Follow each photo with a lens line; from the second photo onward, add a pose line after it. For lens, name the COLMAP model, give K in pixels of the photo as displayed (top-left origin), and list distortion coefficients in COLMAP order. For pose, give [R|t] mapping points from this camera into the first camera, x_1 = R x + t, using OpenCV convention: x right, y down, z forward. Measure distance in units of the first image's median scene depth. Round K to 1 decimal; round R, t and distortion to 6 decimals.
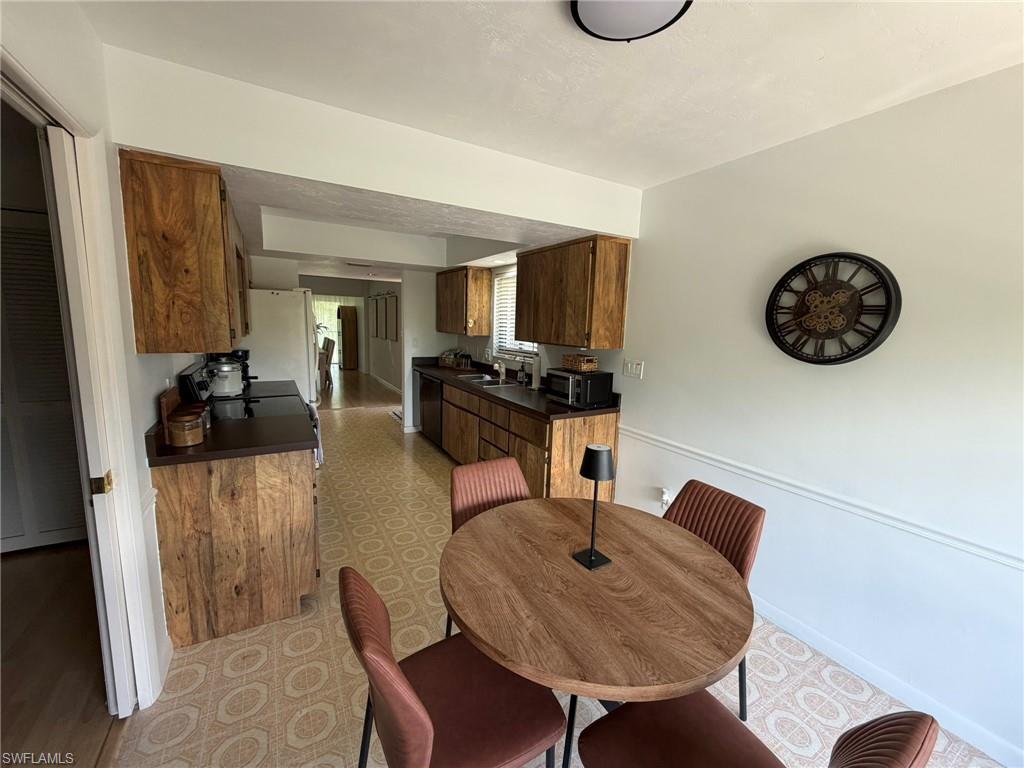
lens RADIAL K [[407.8, 0, 511.9], [0, 407.8, 380.1], [0, 0, 1]] dist [-0.008455, 0.000295]
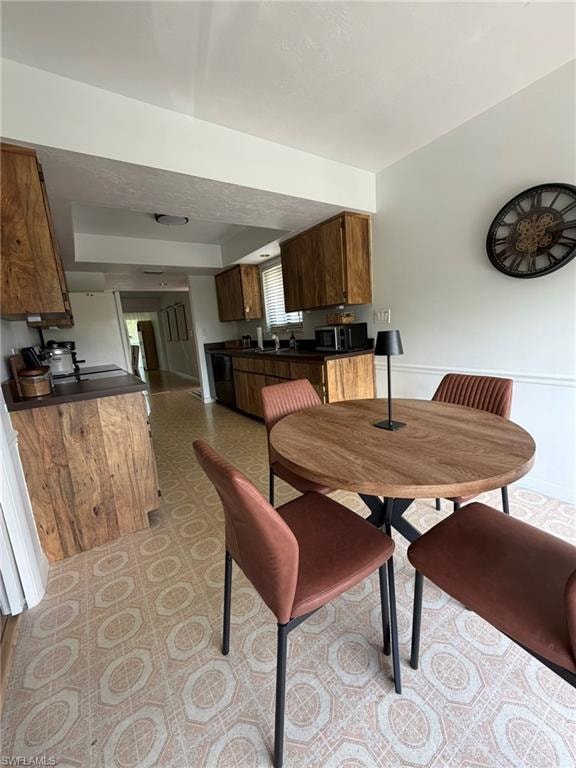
lens RADIAL K [[304.9, 0, 289.1], [0, 304.9, 382.4], [0, 0, 1]] dist [-0.008376, 0.000118]
pose [[0.992052, -0.116405, 0.047784, -0.098032], [0.115127, 0.992936, 0.028692, 0.176281], [-0.050787, -0.022963, 0.998446, 0.065518]]
